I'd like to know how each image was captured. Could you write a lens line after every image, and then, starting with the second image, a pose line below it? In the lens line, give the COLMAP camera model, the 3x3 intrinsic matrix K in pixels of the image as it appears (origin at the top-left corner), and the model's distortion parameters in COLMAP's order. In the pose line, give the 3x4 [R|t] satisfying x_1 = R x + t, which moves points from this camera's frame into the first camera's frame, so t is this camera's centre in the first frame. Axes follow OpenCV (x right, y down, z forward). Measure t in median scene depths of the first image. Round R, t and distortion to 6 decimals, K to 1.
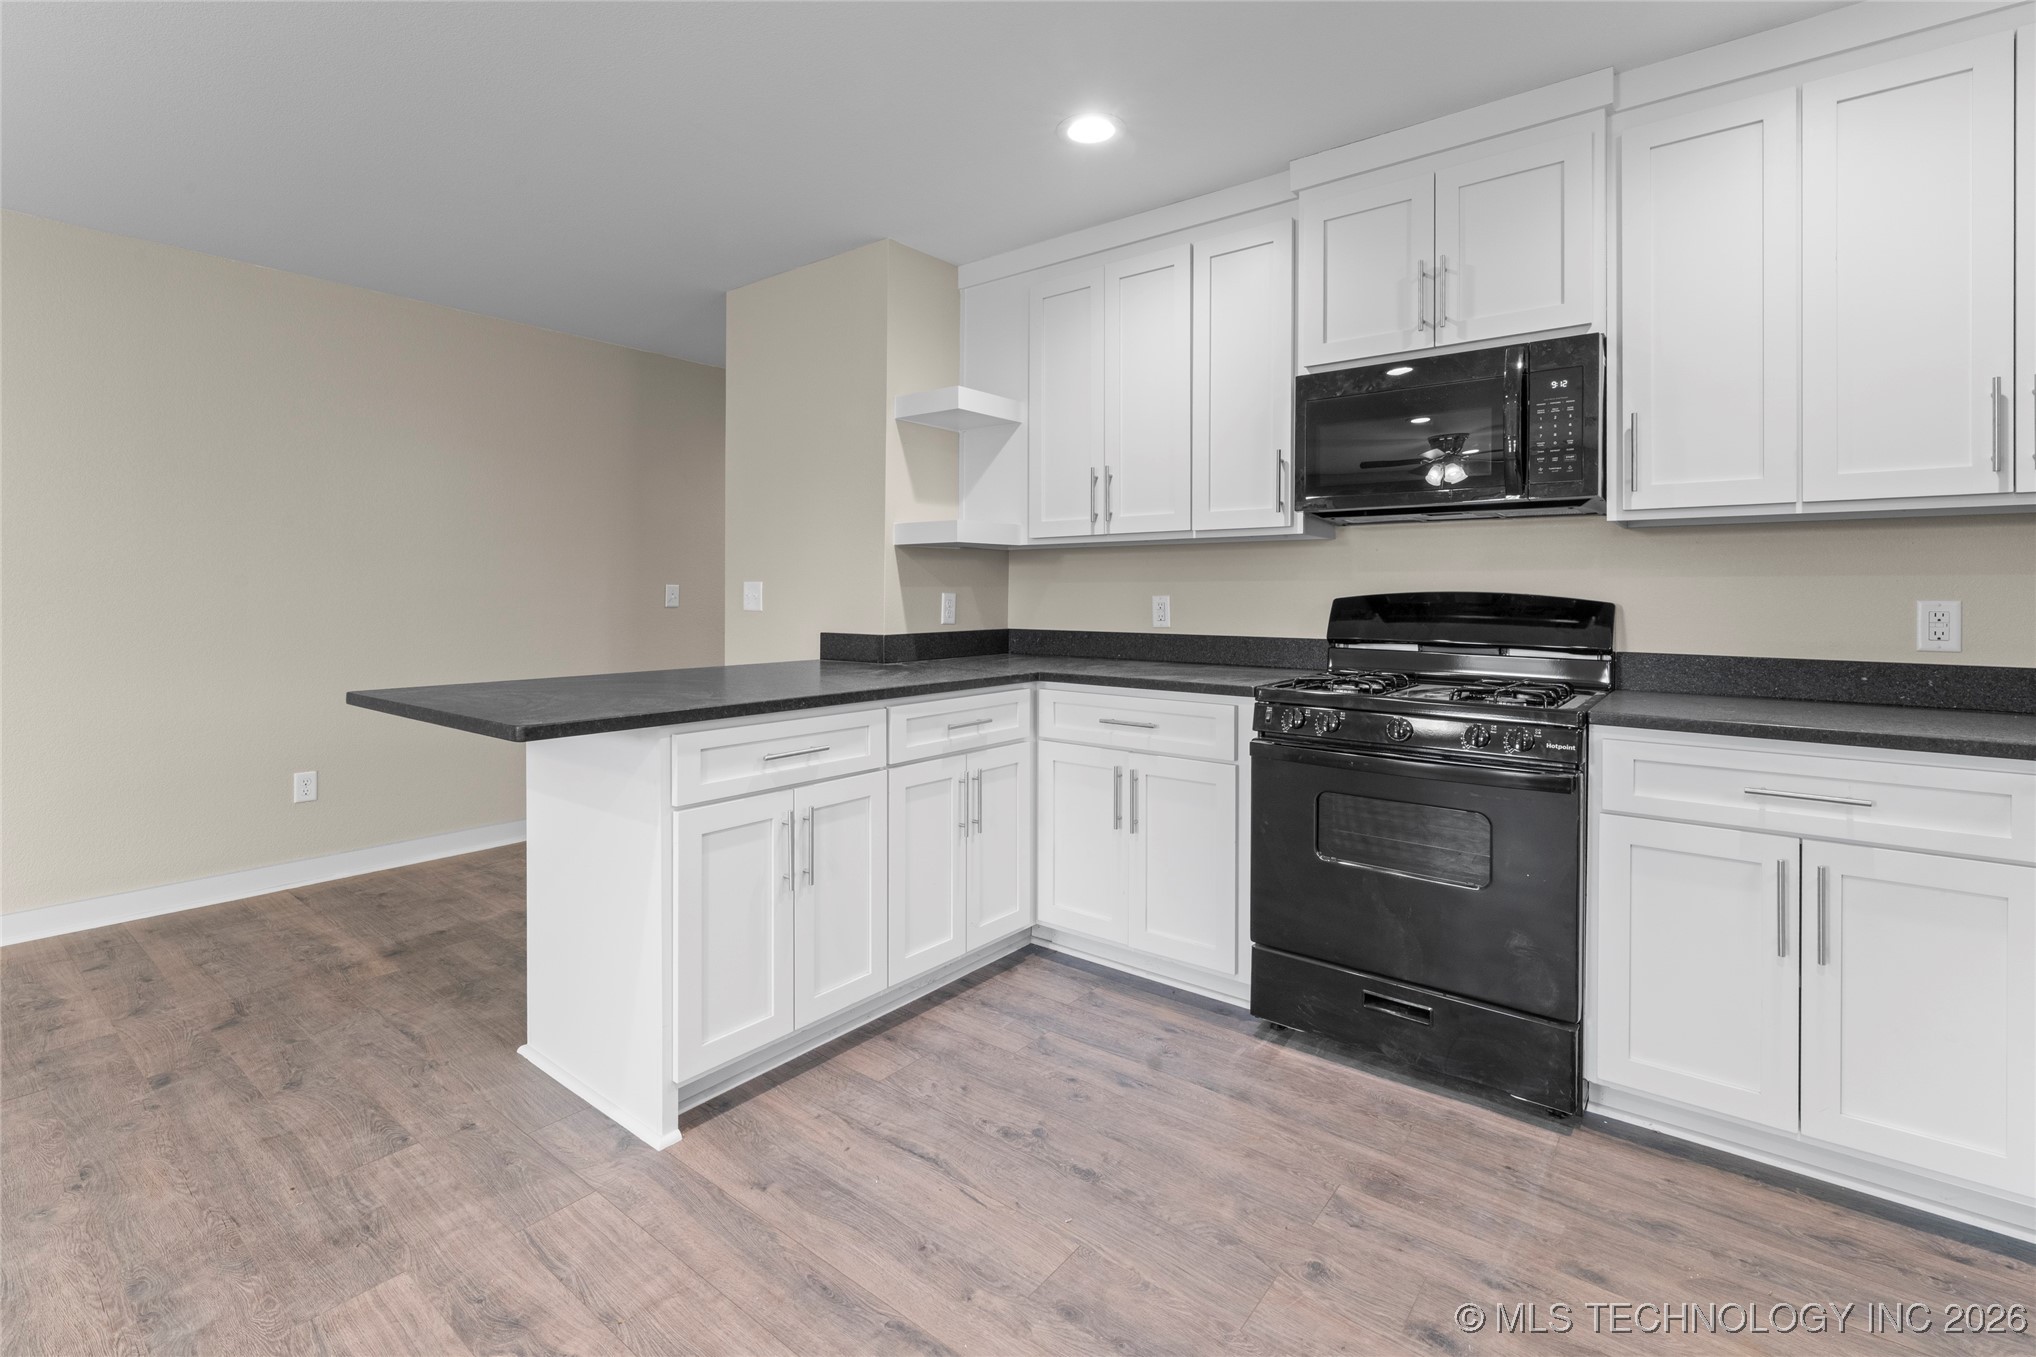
lens RADIAL K [[920.1, 0, 1016.2], [0, 920.1, 593.2], [0, 0, 1]] dist [-0.003905, -0.000600]
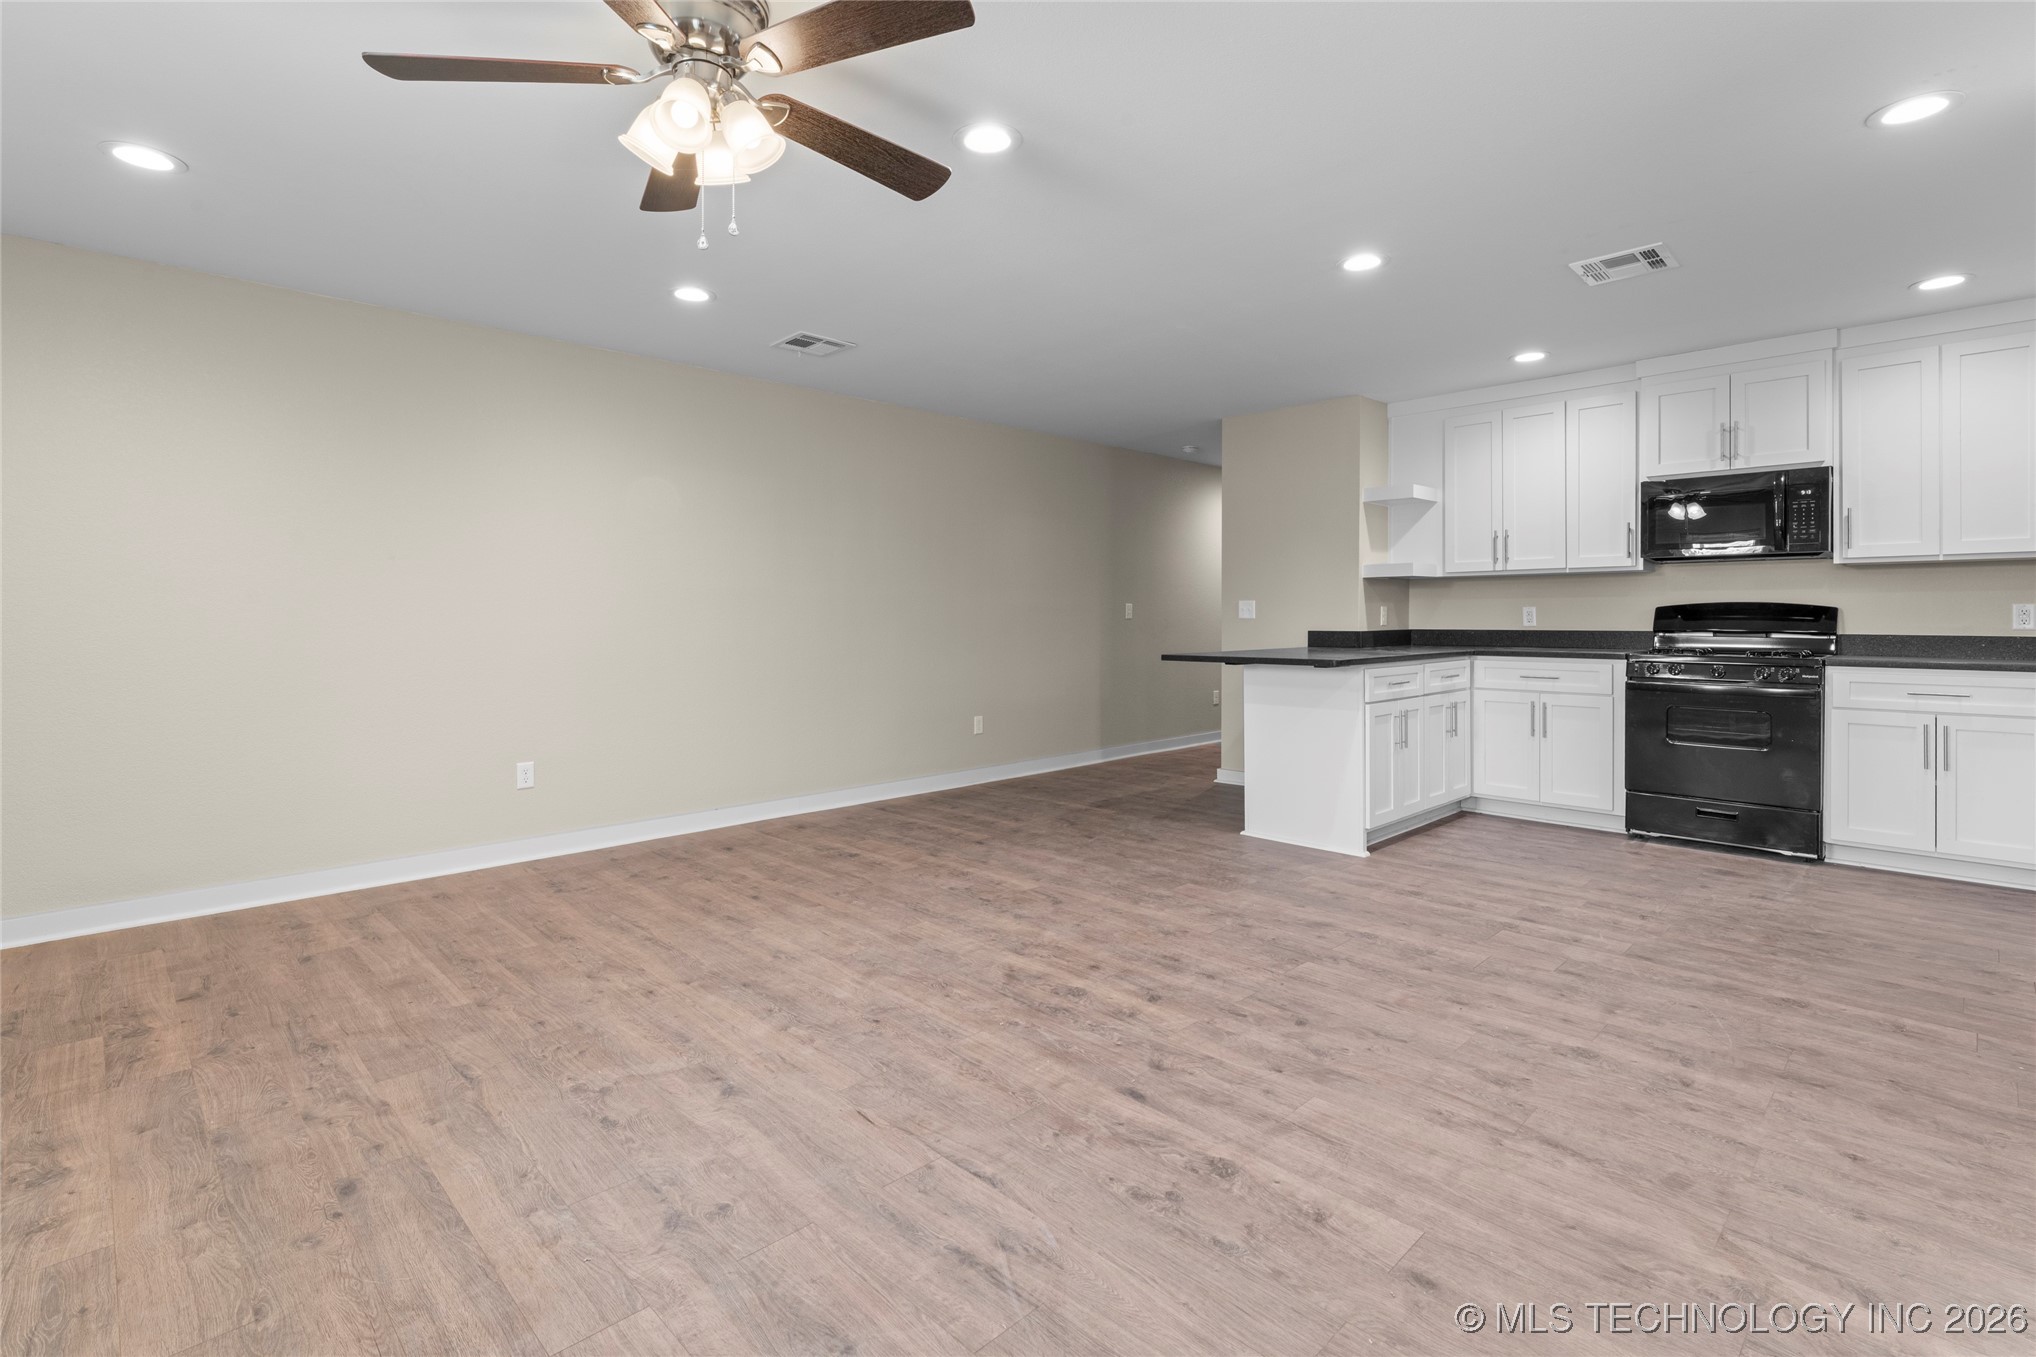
lens RADIAL K [[955.4, 0, 1012.4], [0, 955.4, 619.2], [0, 0, 1]] dist [-0.003871, 0.000414]
pose [[0.991651, -0.006691, -0.128778, -0.740522], [0.007359, 0.999962, 0.004711, 0.014212], [0.128741, -0.005620, 0.991662, -1.102679]]
